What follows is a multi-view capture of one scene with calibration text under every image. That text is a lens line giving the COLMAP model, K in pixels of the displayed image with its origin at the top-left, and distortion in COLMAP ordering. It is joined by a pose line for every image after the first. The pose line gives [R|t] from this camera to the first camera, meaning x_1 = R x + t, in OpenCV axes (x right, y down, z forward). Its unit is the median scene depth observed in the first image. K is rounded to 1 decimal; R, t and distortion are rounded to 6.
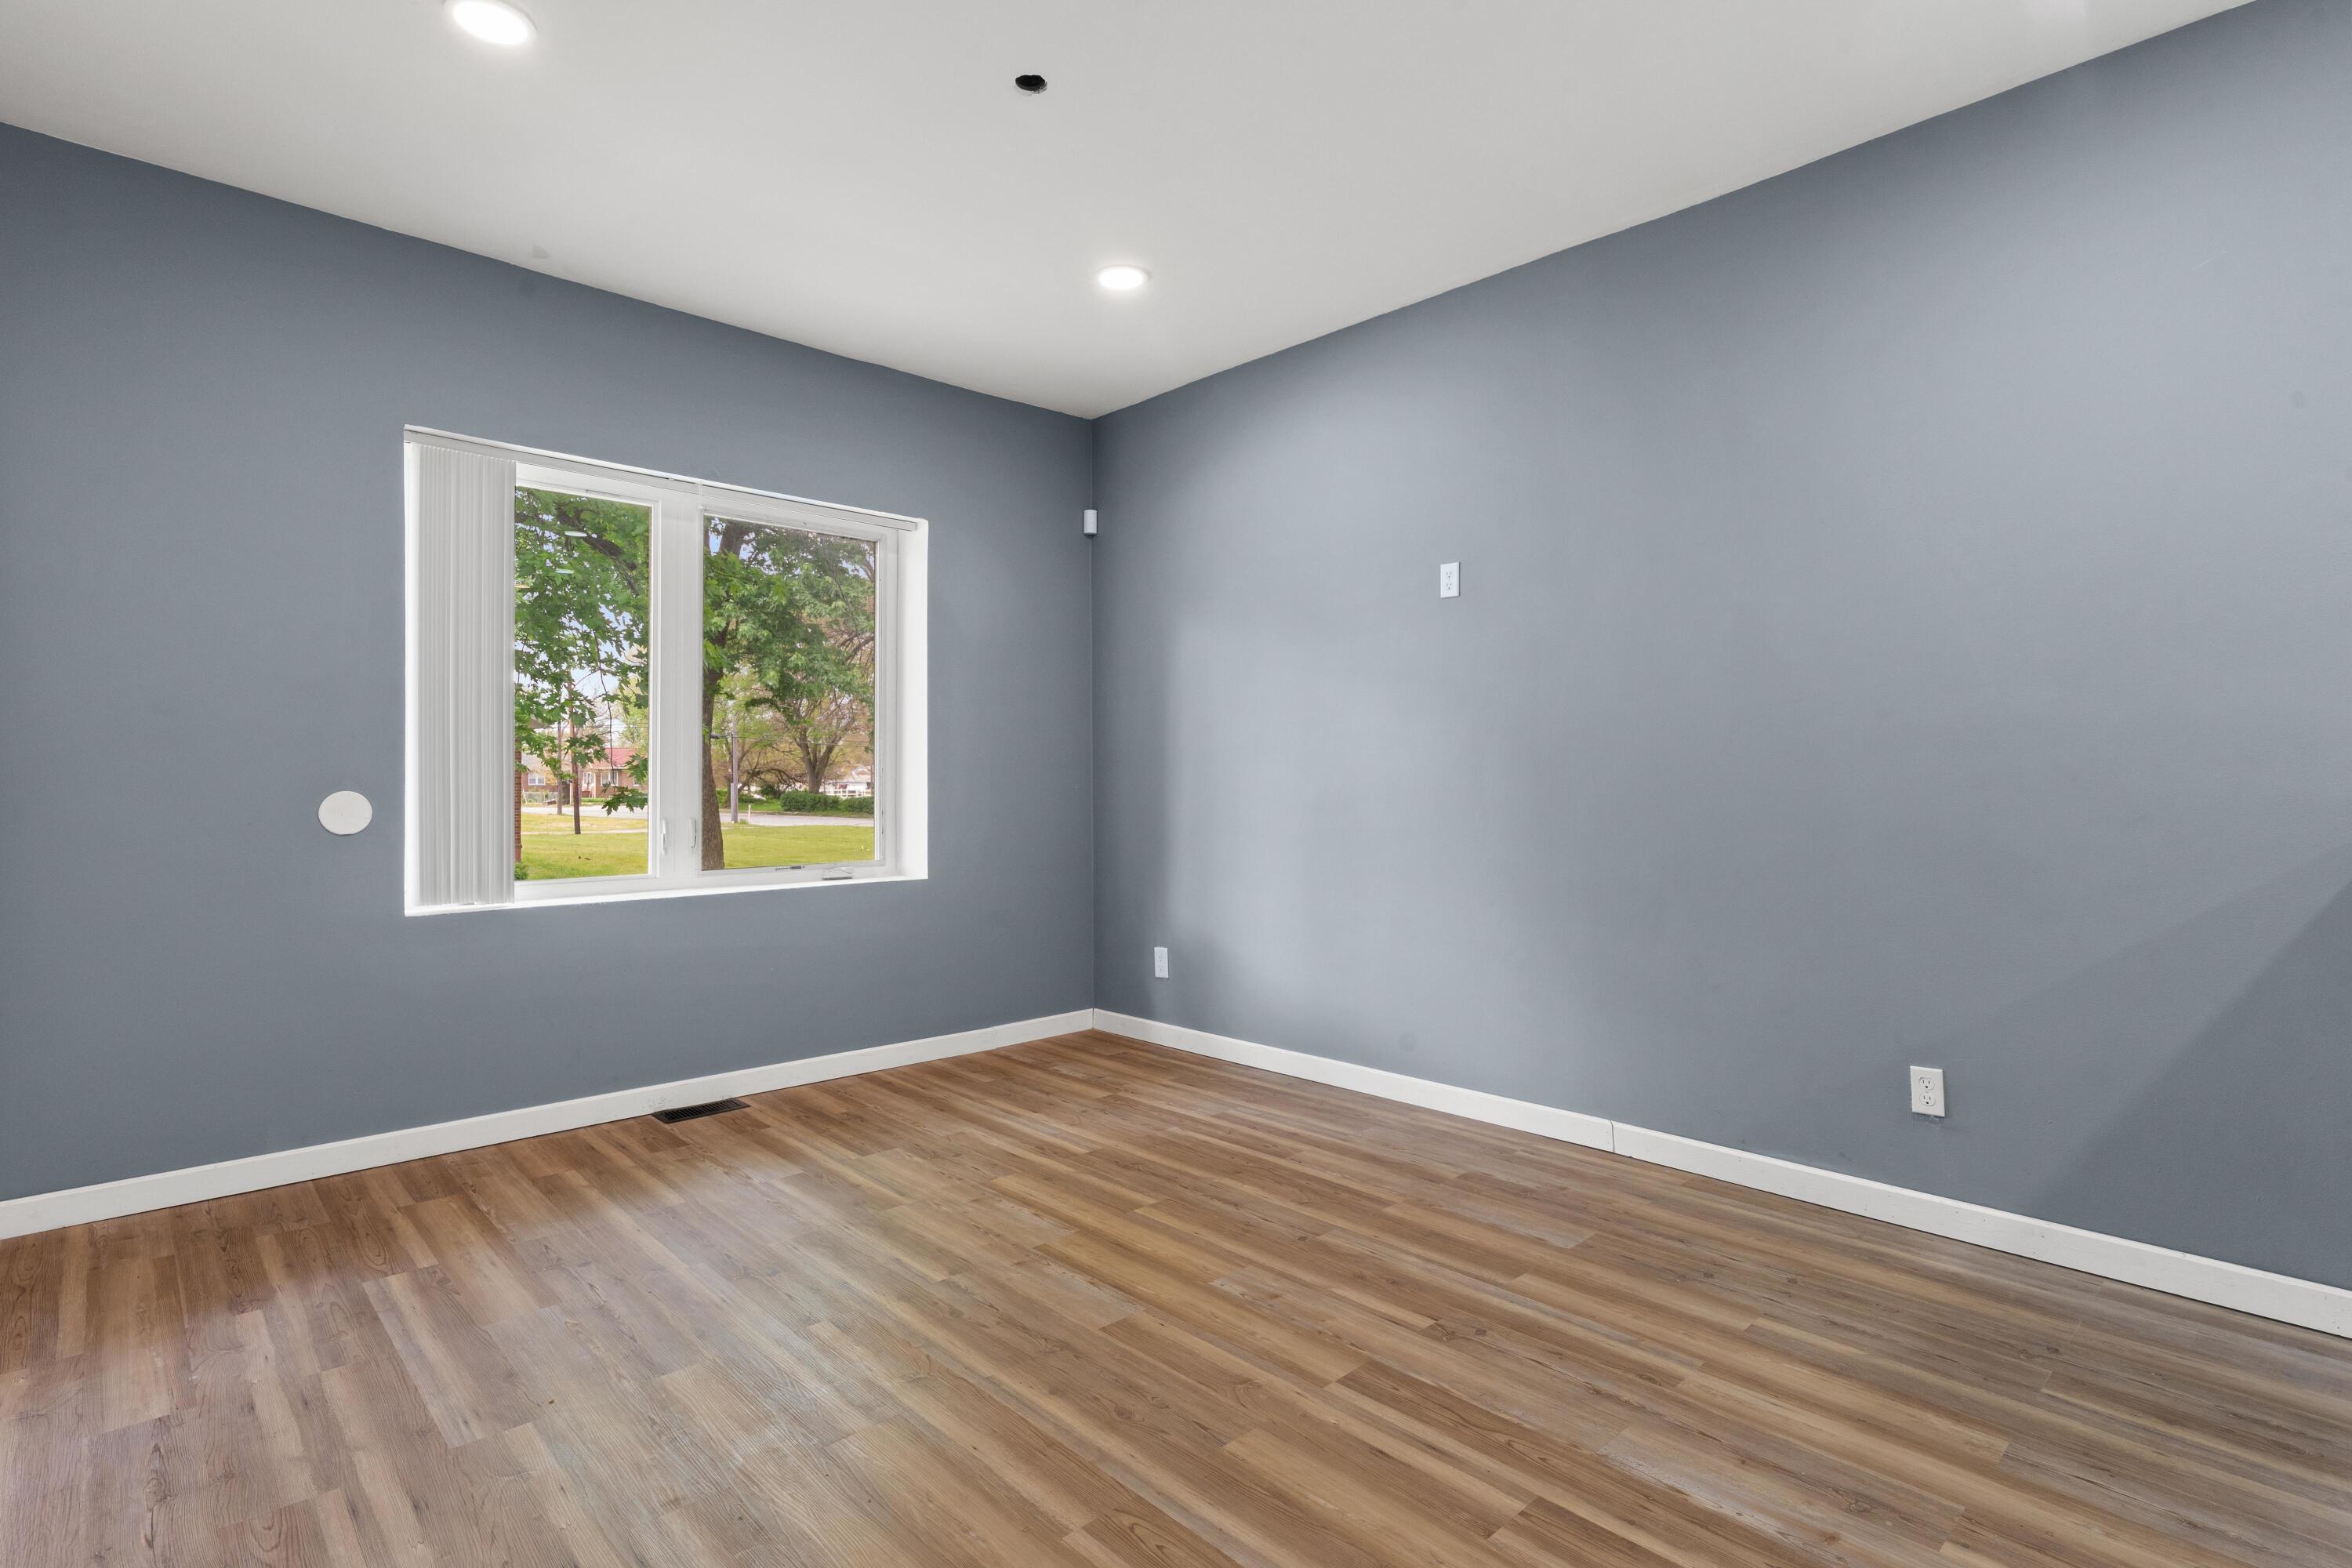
lens RADIAL K [[1154.5, 0, 1178.7], [0, 1154.5, 761.8], [0, 0, 1]] dist [0.003766, -0.000454]
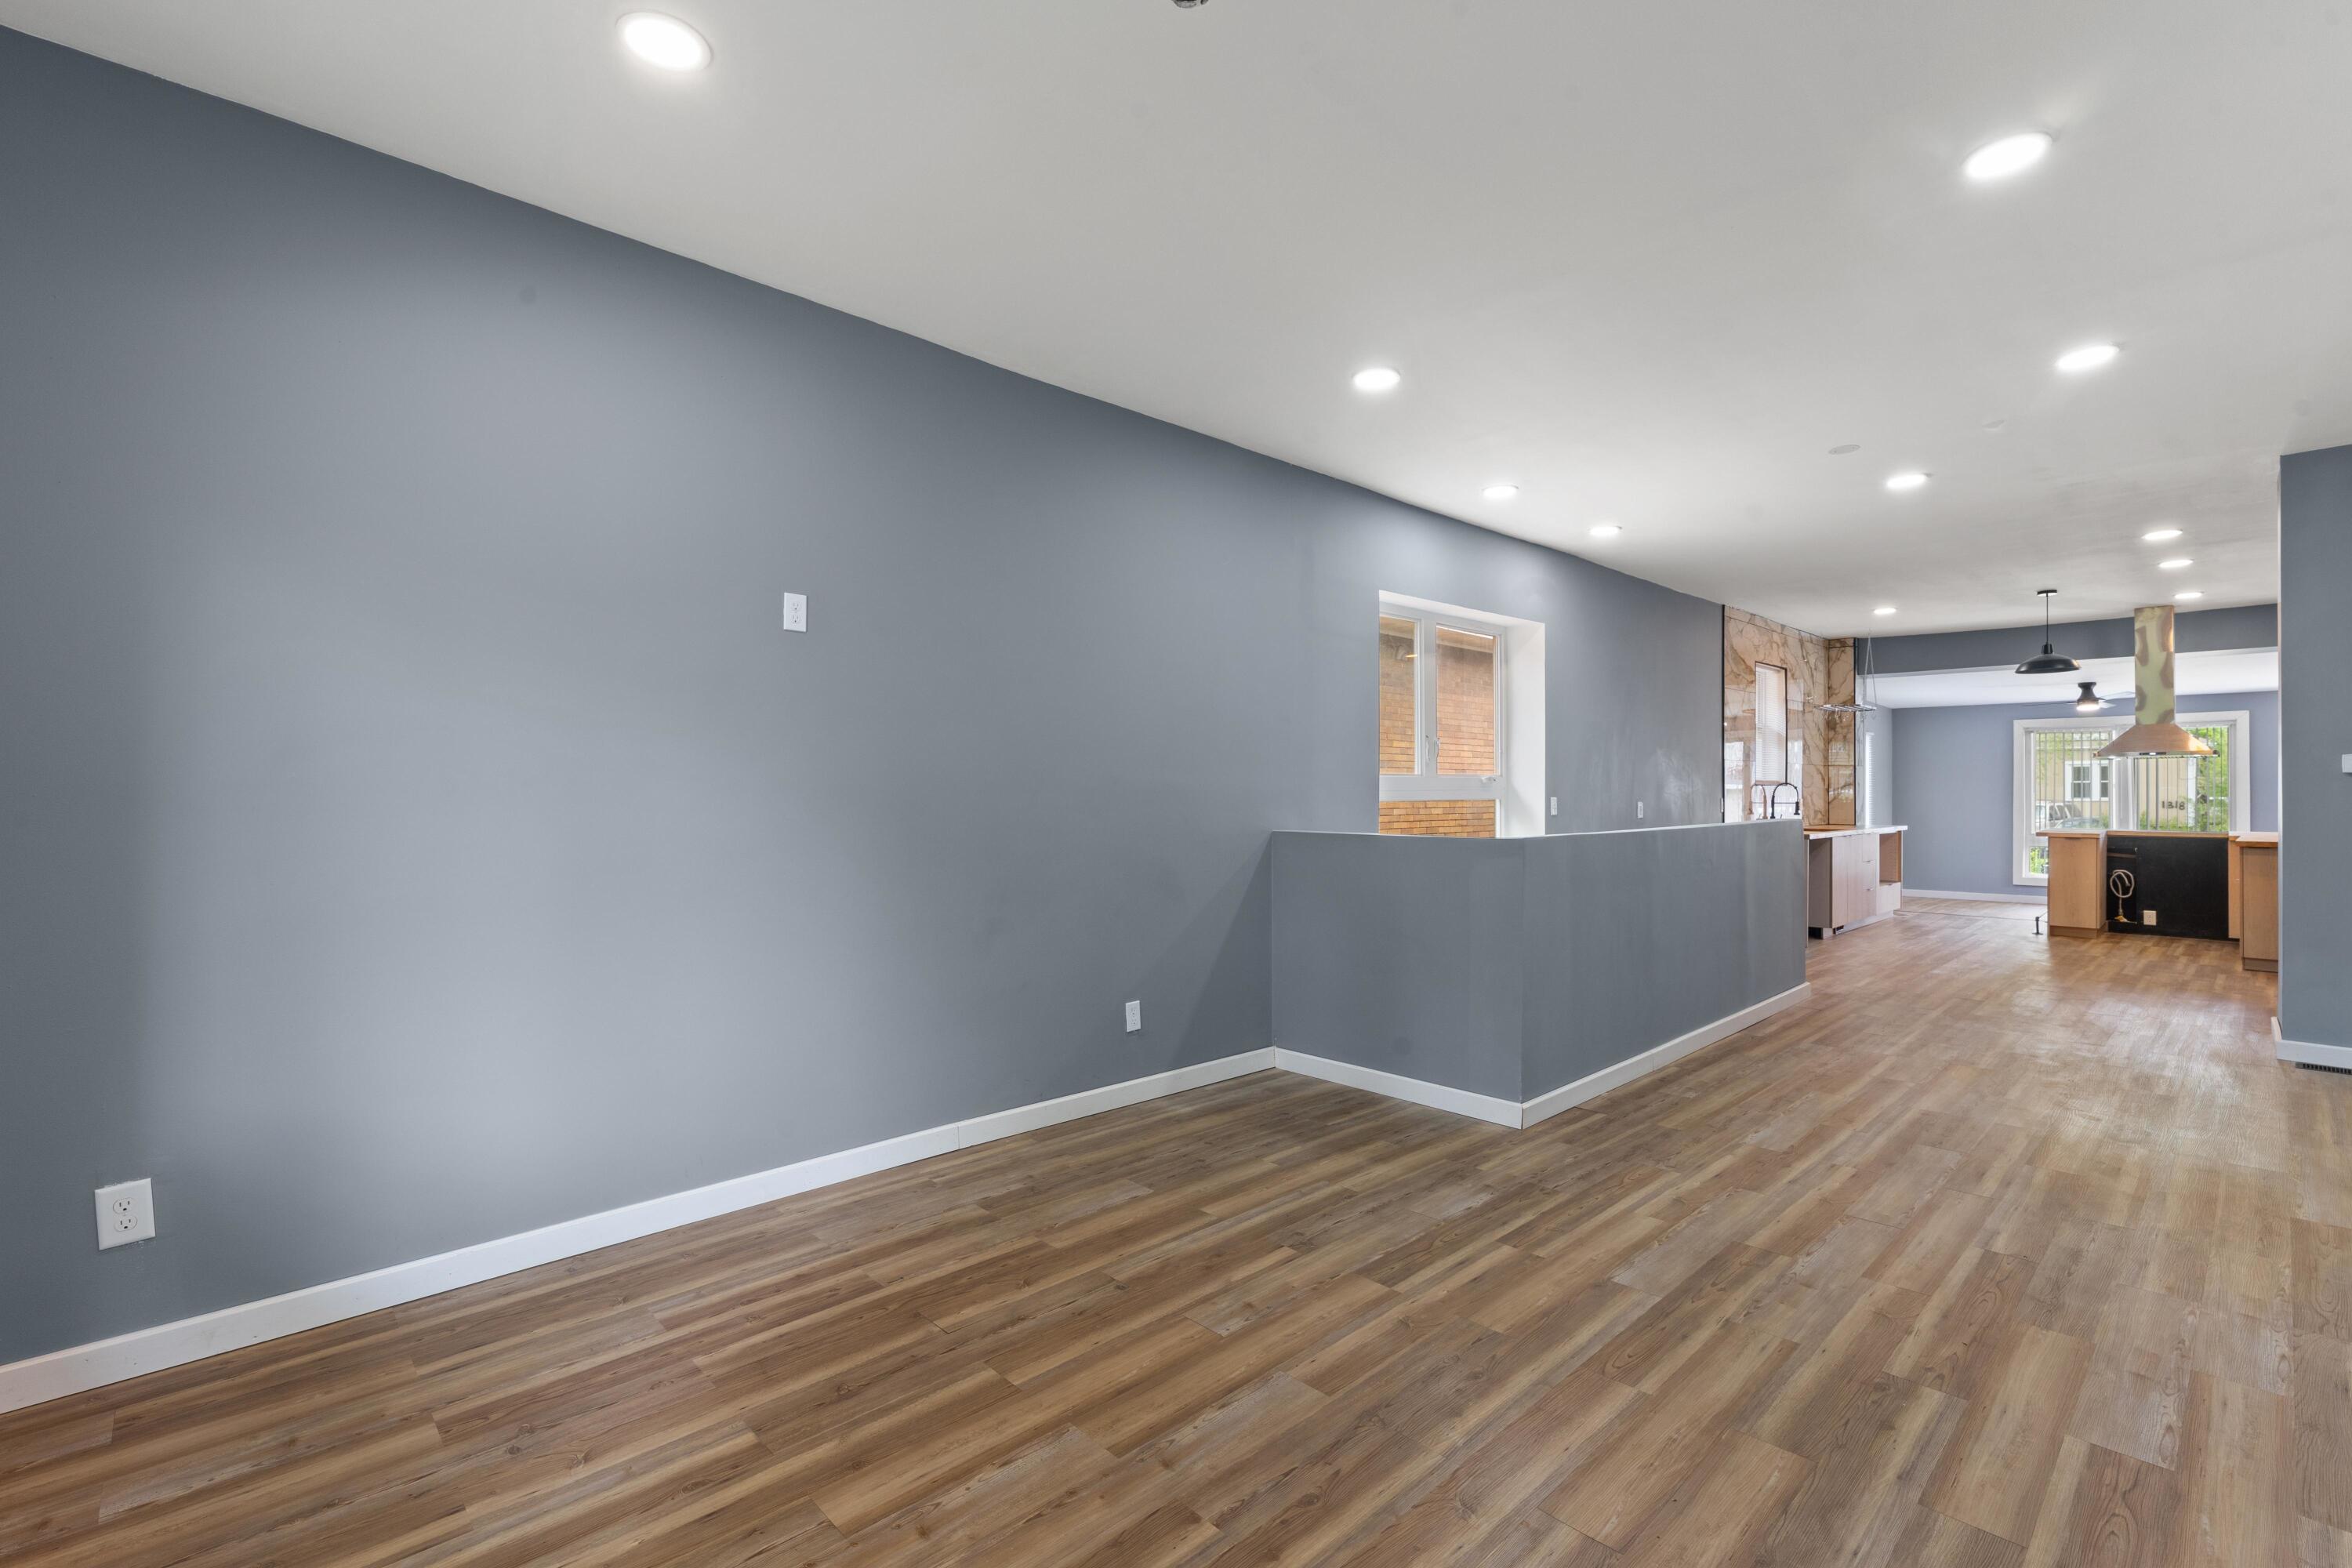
lens RADIAL K [[1045.0, 0, 1184.4], [0, 1045.0, 791.6], [0, 0, 1]] dist [0.002701, -0.000095]
pose [[-0.011711, 0.006222, 0.999912, -0.789836], [-0.016277, 0.999847, -0.006412, -0.020029], [-0.999799, -0.016351, -0.011608, 0.925528]]
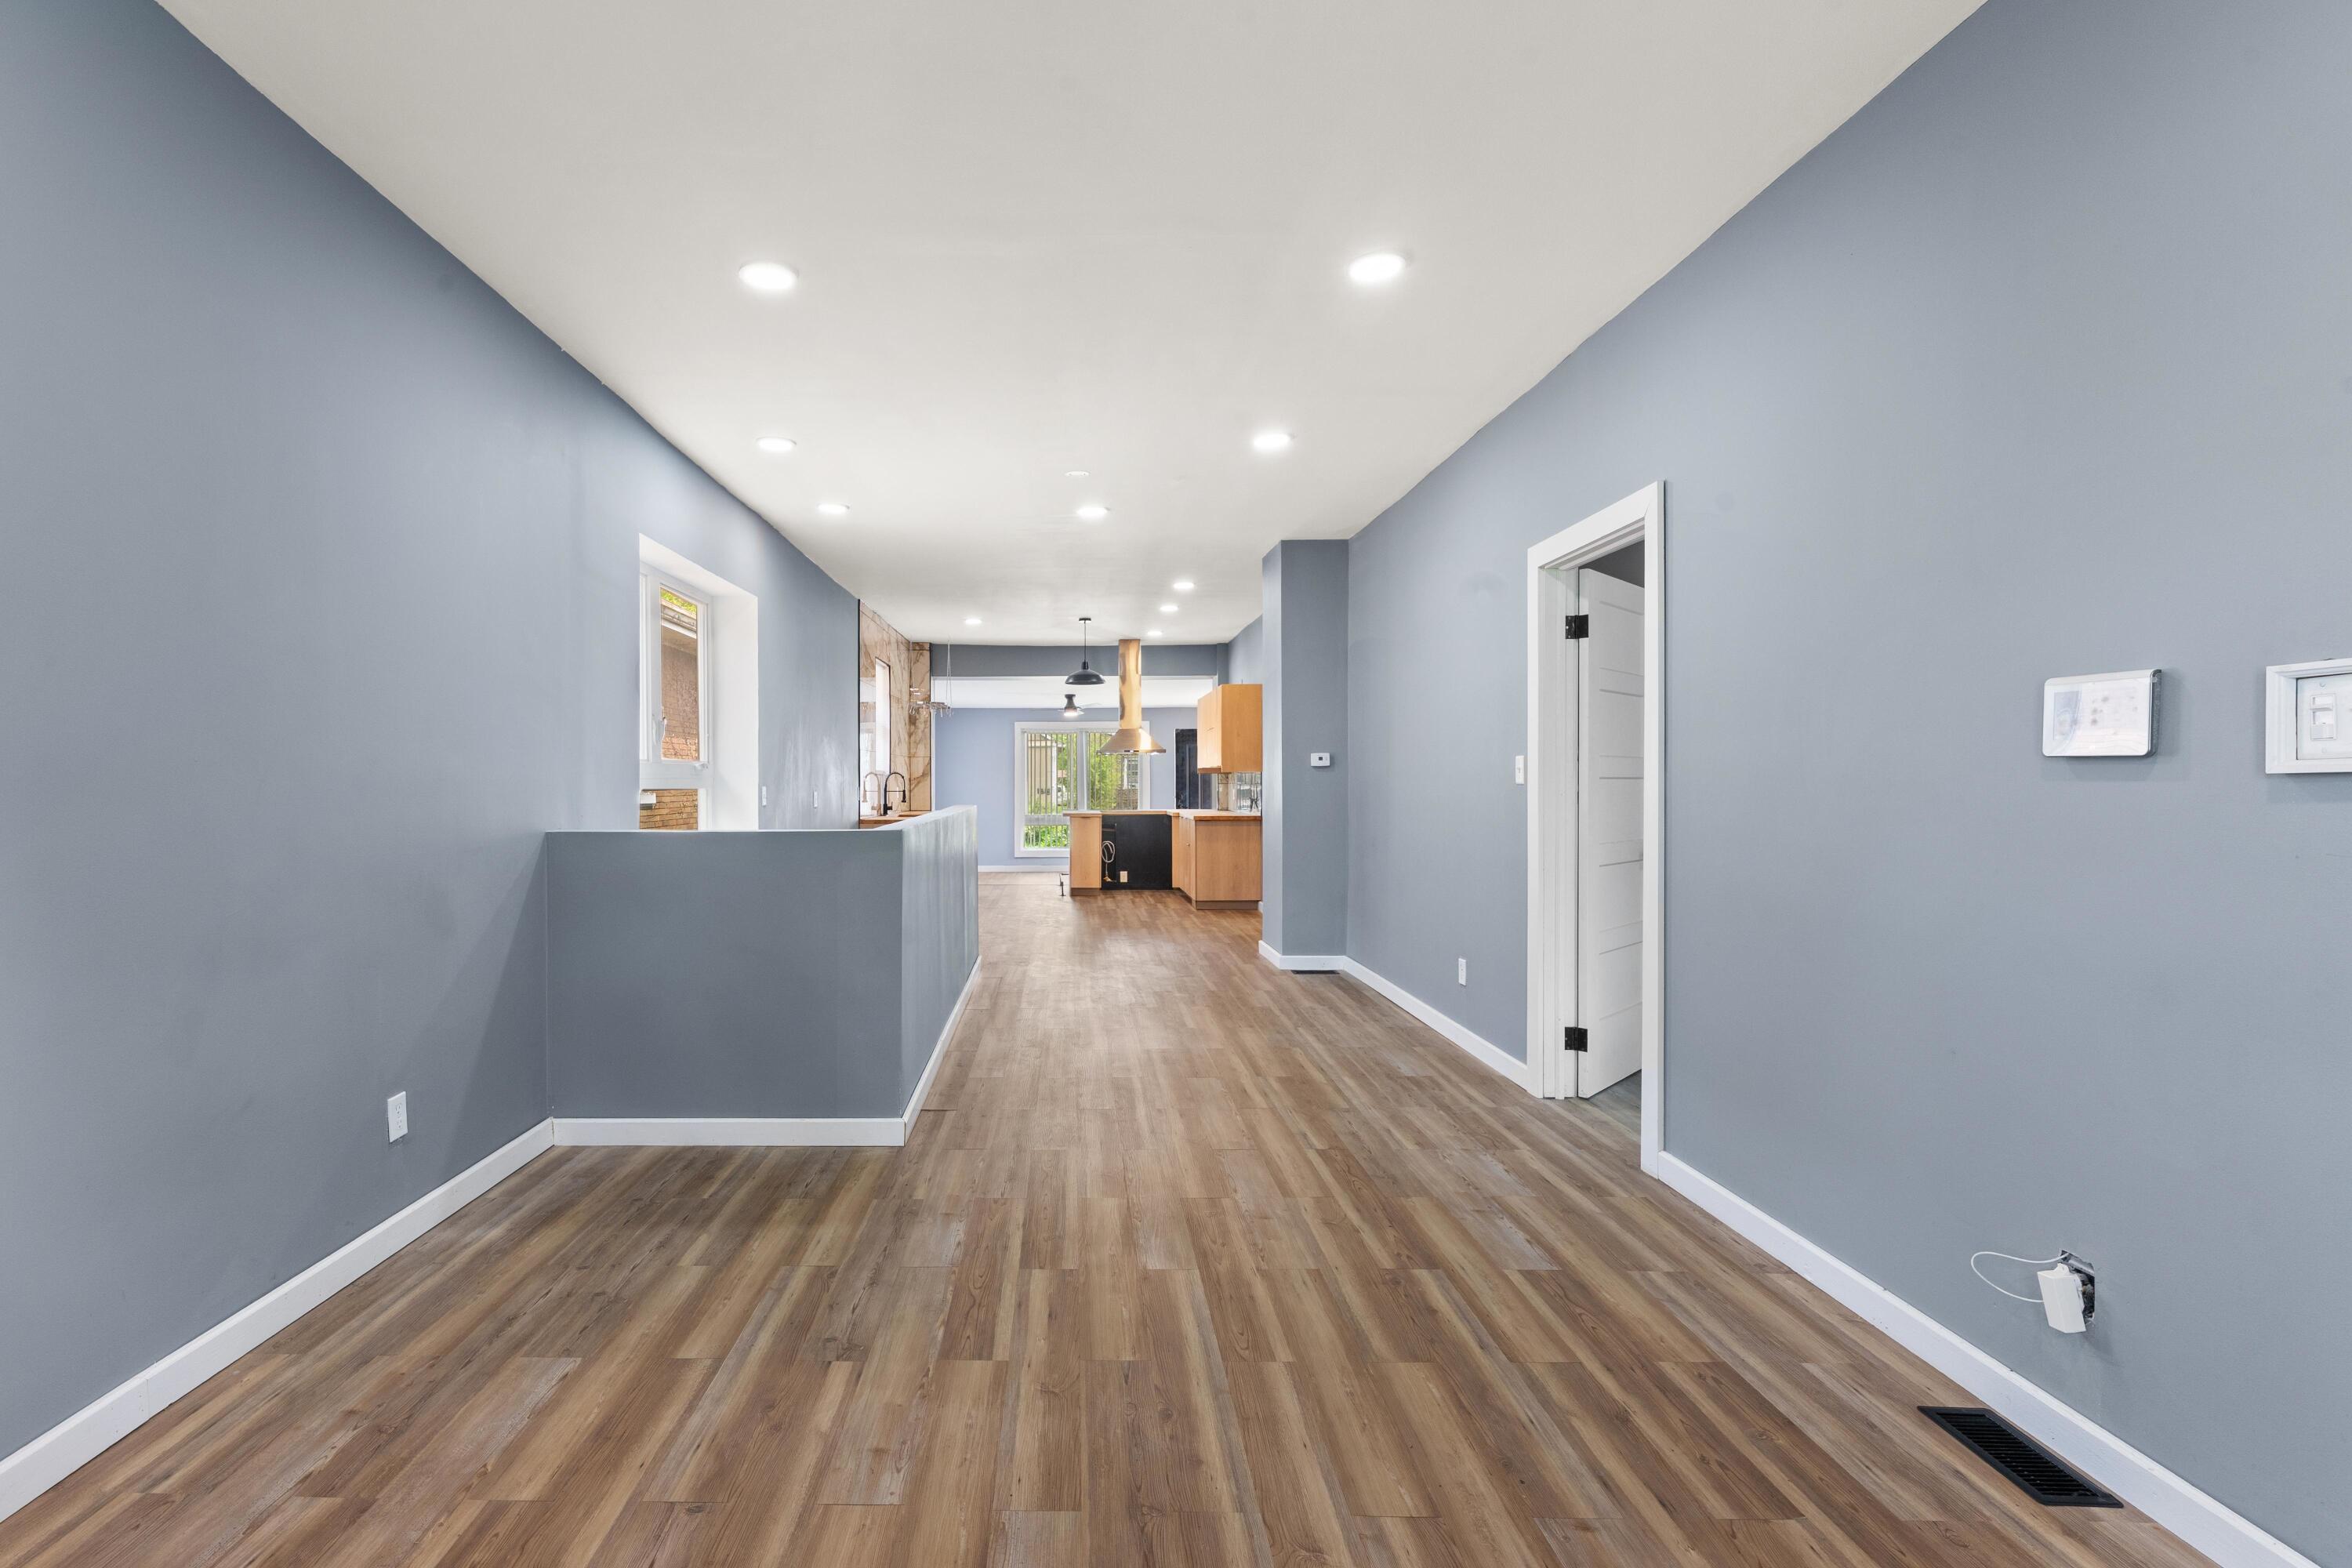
lens RADIAL K [[1098.3, 0, 1051.1], [0, 1098.3, 786.6], [0, 0, 1]] dist [0.001971, -0.000440]
pose [[-0.718640, 0.004709, 0.695367, -0.486217], [-0.004341, 0.999927, -0.011257, -0.012994], [-0.695369, -0.011108, -0.718567, 1.279643]]
